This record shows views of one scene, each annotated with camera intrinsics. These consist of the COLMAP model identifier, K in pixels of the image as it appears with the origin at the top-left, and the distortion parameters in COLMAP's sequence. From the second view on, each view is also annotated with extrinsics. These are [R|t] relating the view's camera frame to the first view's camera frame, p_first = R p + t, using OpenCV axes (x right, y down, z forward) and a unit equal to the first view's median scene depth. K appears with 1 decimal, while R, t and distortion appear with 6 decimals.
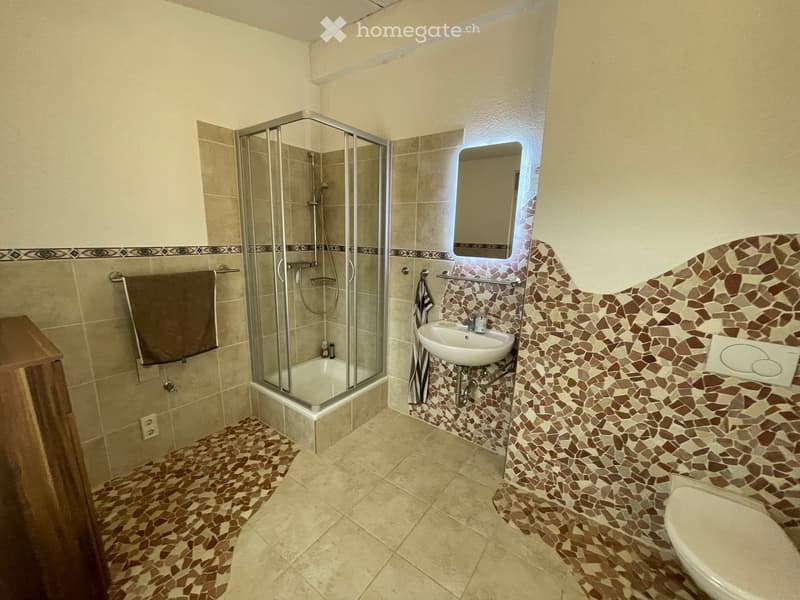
lens RADIAL K [[322.6, 0, 398.2], [0, 322.6, 303.6], [0, 0, 1]] dist [0.001530, -0.000023]
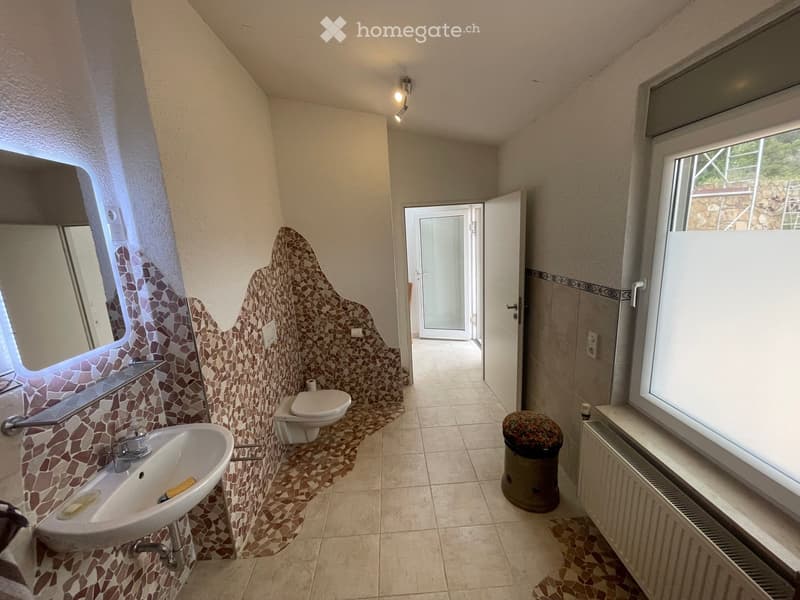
lens RADIAL K [[322.6, 0, 399.6], [0, 322.6, 303.1], [0, 0, 1]] dist [0.001530, -0.000023]
pose [[-0.615912, -0.157038, 0.772005, -0.629559], [0.202829, 0.915289, 0.348003, -0.379798], [-0.761258, 0.370924, -0.531885, 1.044047]]
